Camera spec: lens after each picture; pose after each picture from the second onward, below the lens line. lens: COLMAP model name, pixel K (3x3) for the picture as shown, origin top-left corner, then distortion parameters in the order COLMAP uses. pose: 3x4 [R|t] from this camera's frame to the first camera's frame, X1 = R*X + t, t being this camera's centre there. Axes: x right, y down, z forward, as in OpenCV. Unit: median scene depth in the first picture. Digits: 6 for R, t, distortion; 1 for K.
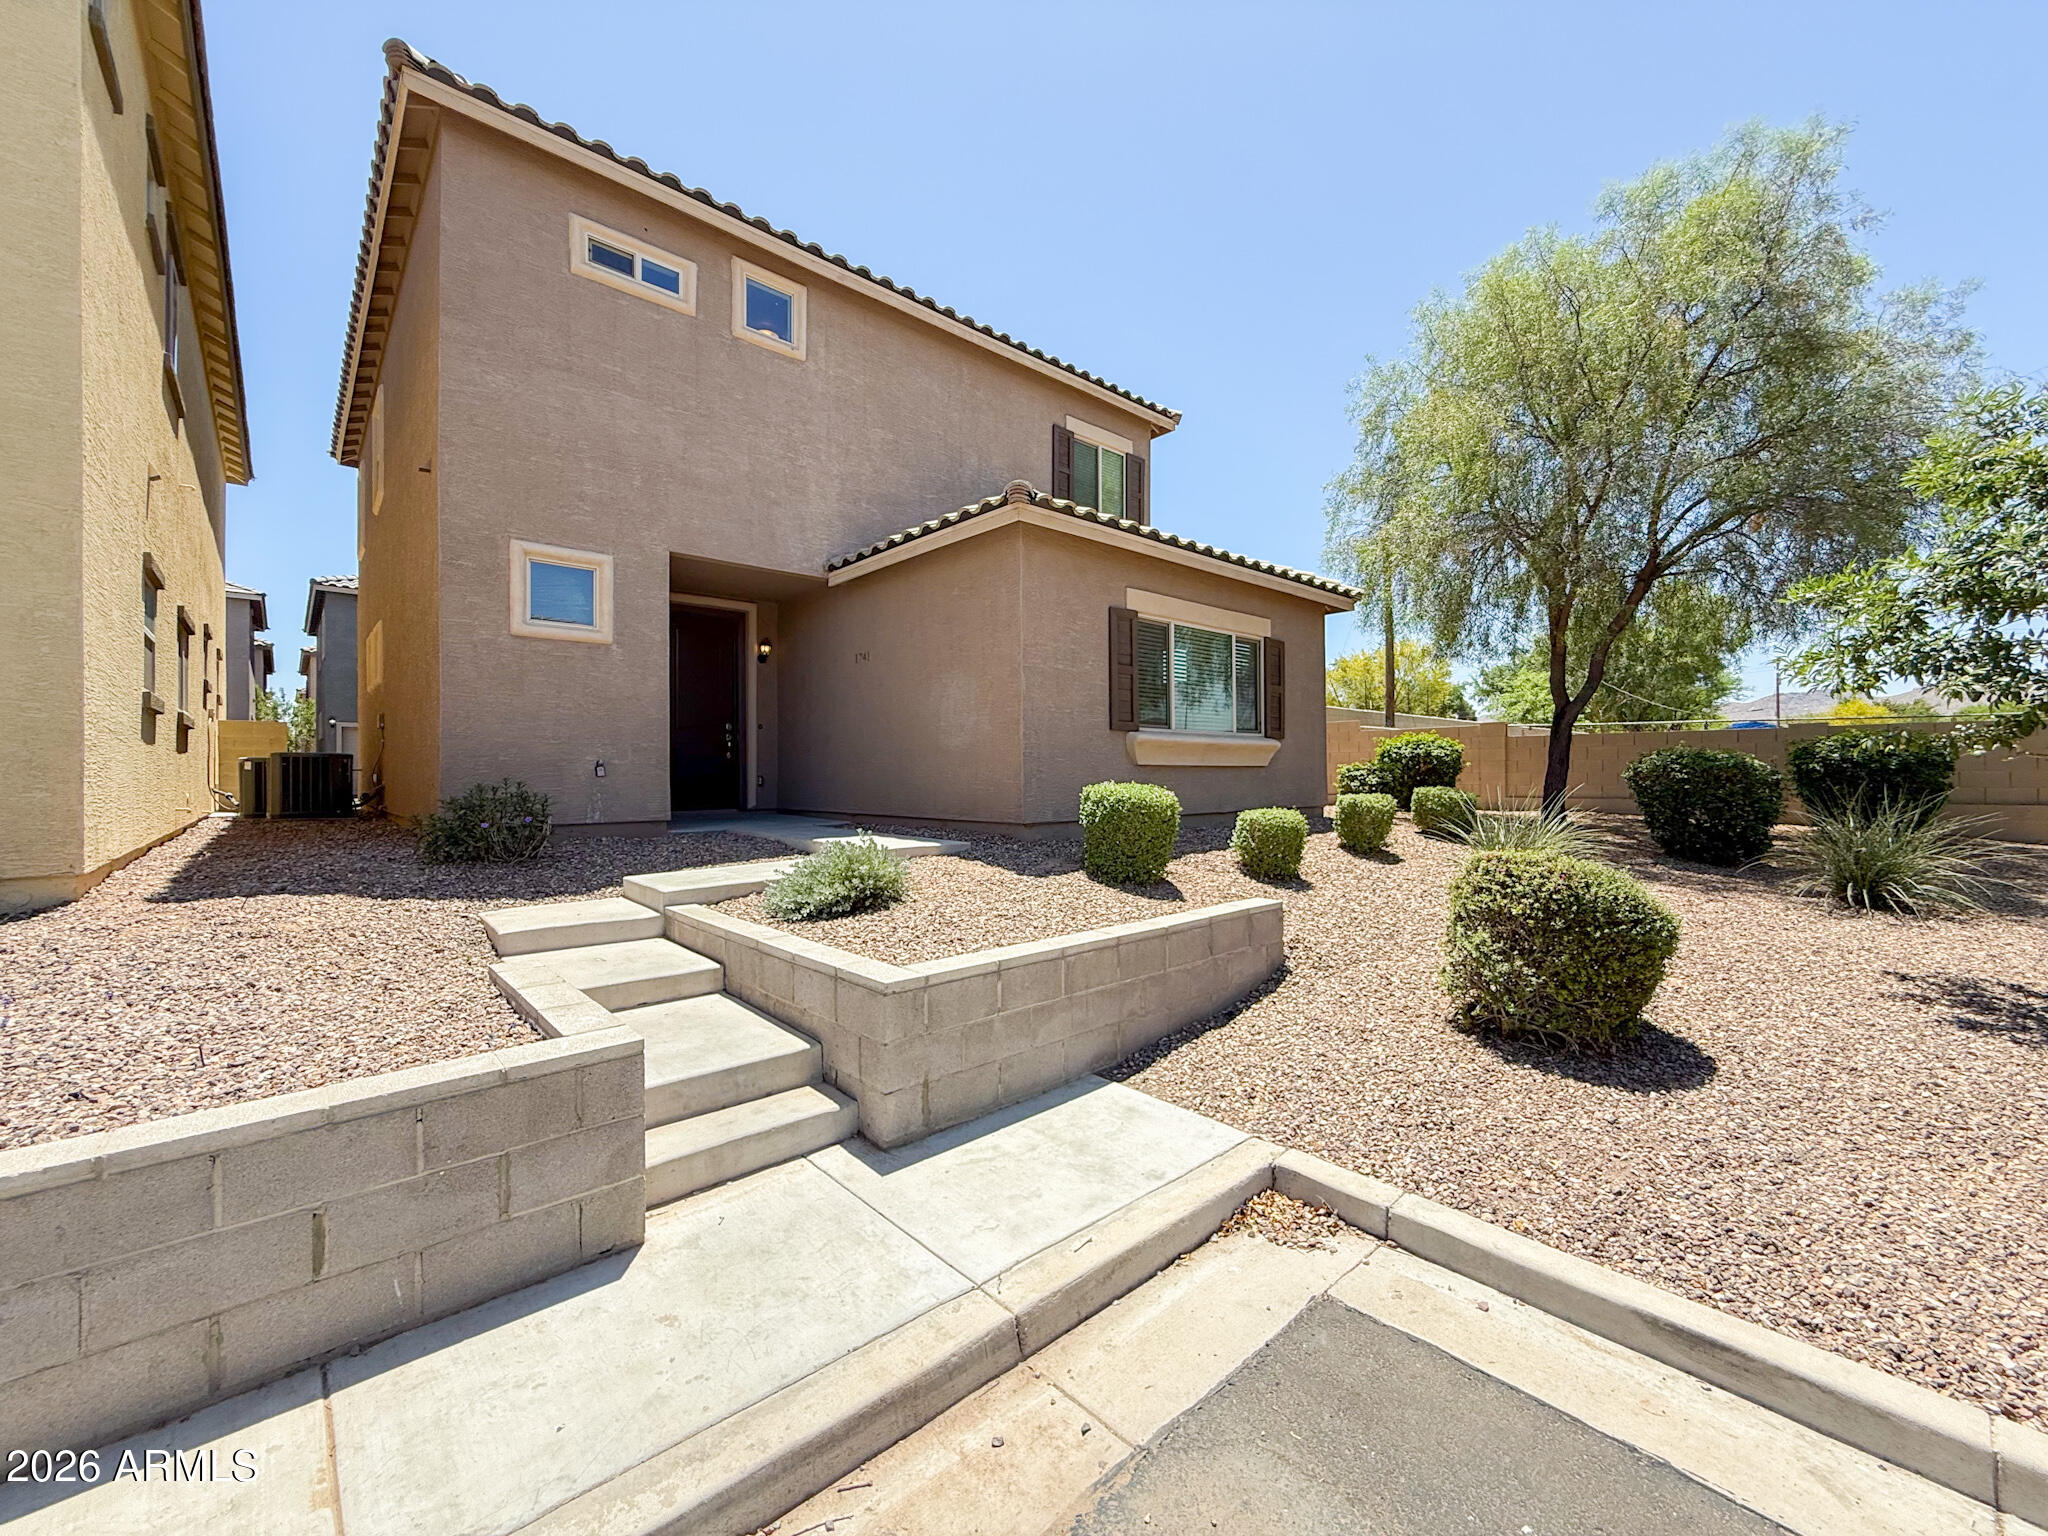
lens RADIAL K [[818.1, 0, 1018.2], [0, 818.1, 768.4], [0, 0, 1]] dist [0.001070, 0.000023]
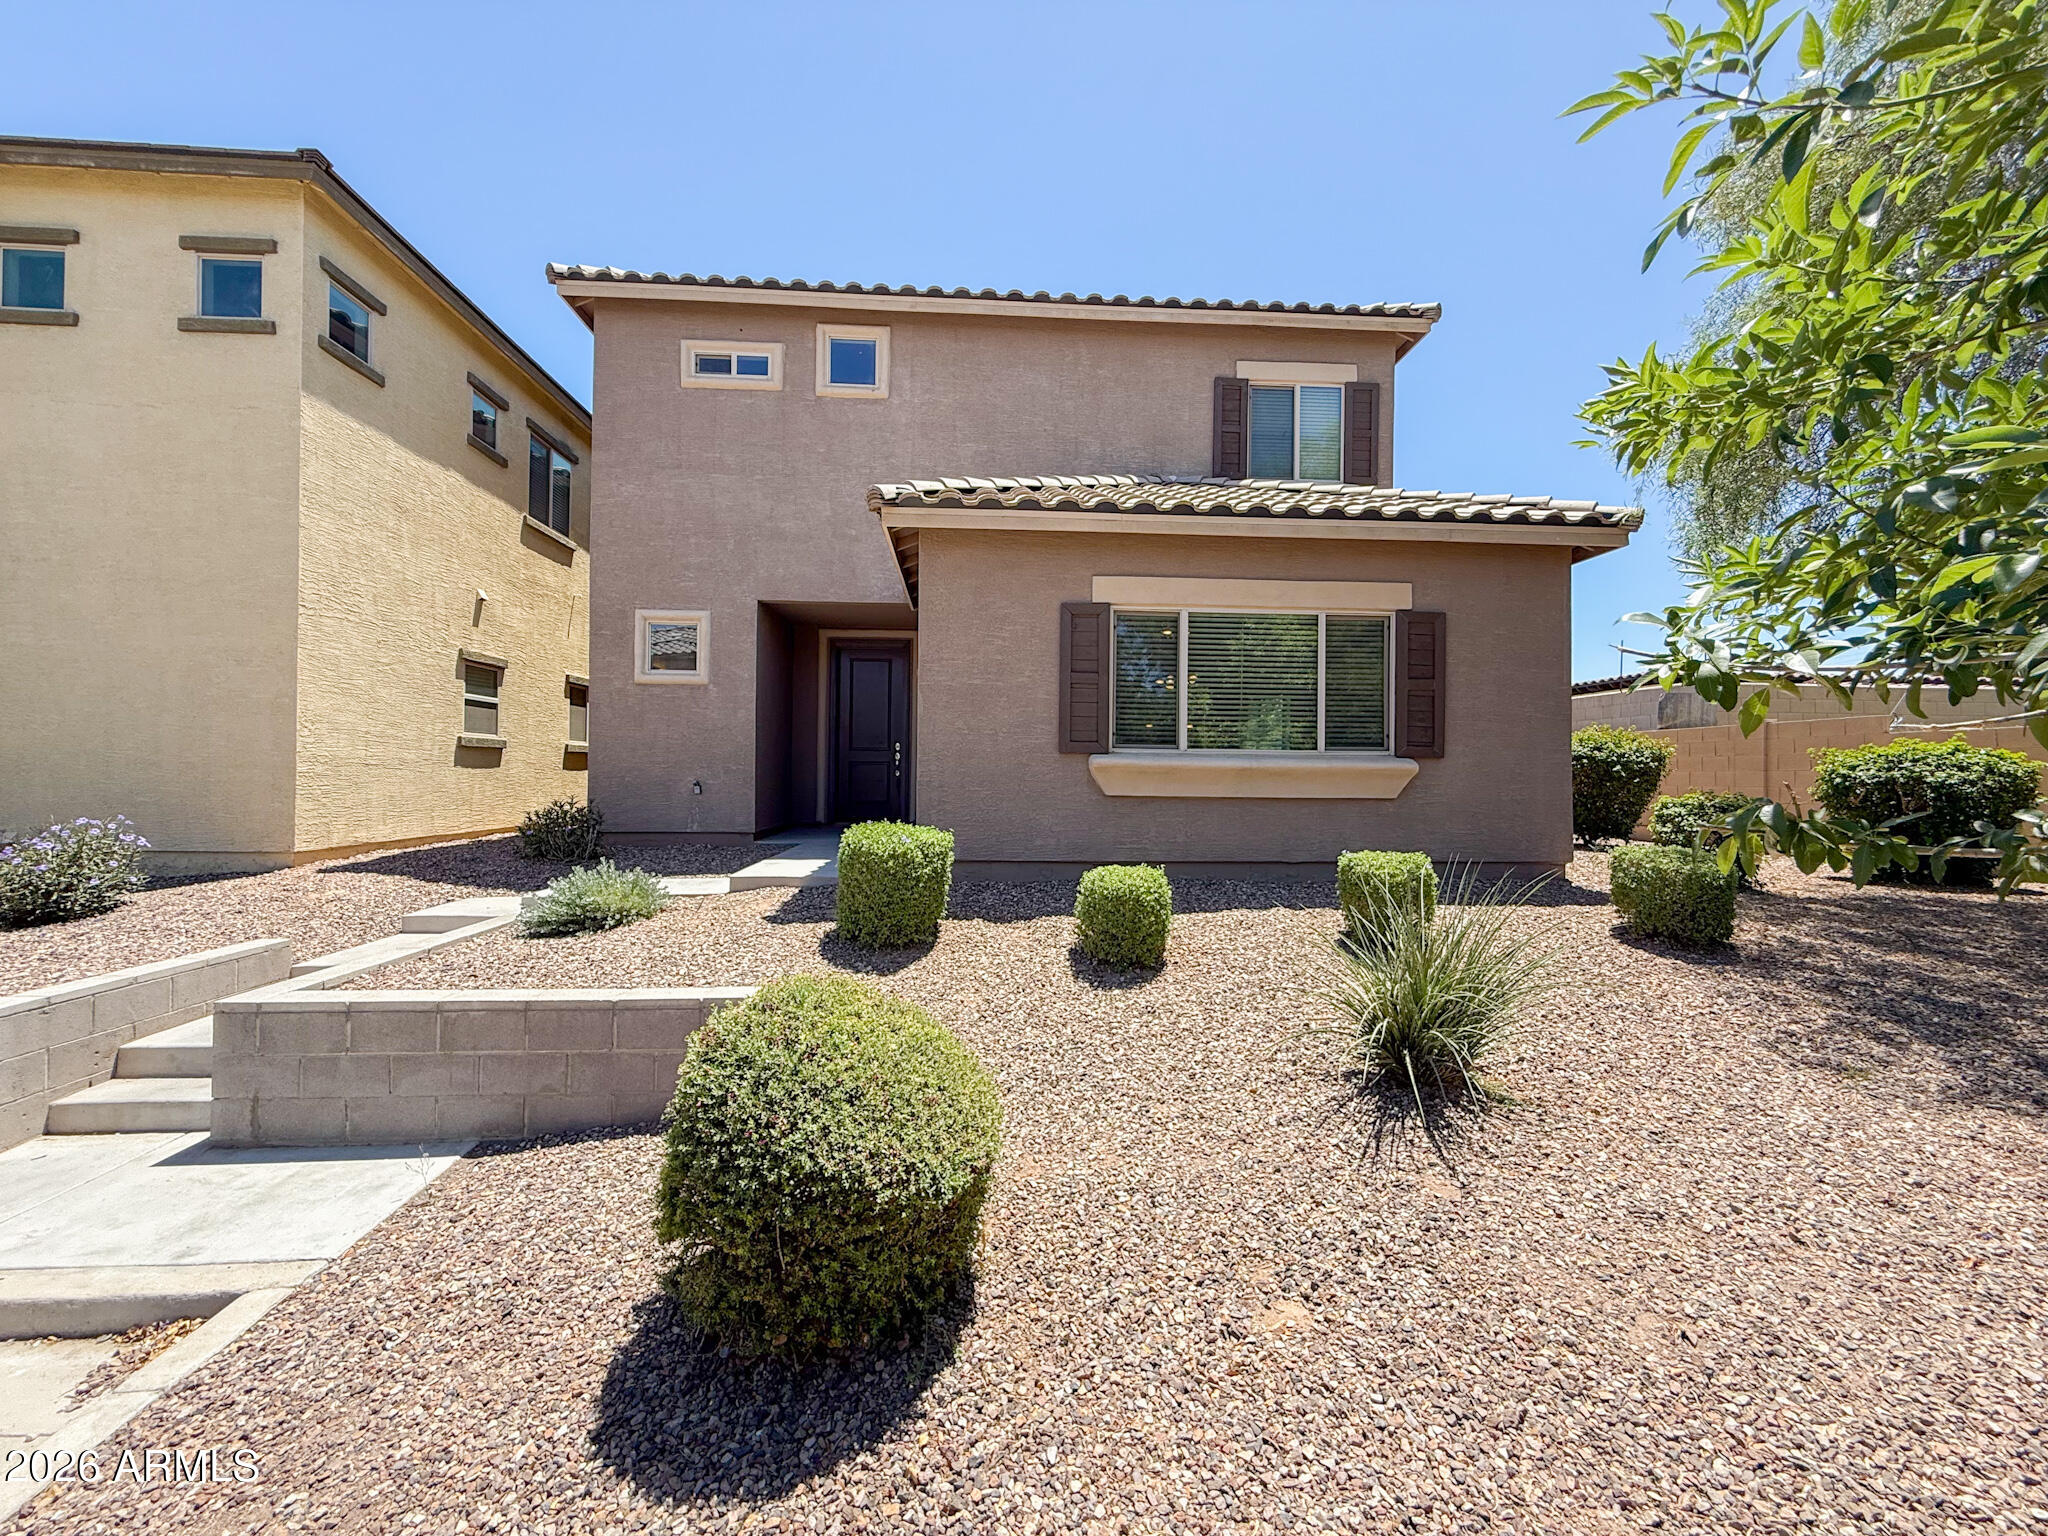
lens RADIAL K [[818.1, 0, 1019.7], [0, 818.1, 767.1], [0, 0, 1]] dist [0.001070, 0.000023]
pose [[0.782803, 0.006498, -0.622236, 0.584967], [-0.009446, 0.999954, -0.001442, -0.031003], [0.622198, 0.007006, 0.782828, 0.326383]]
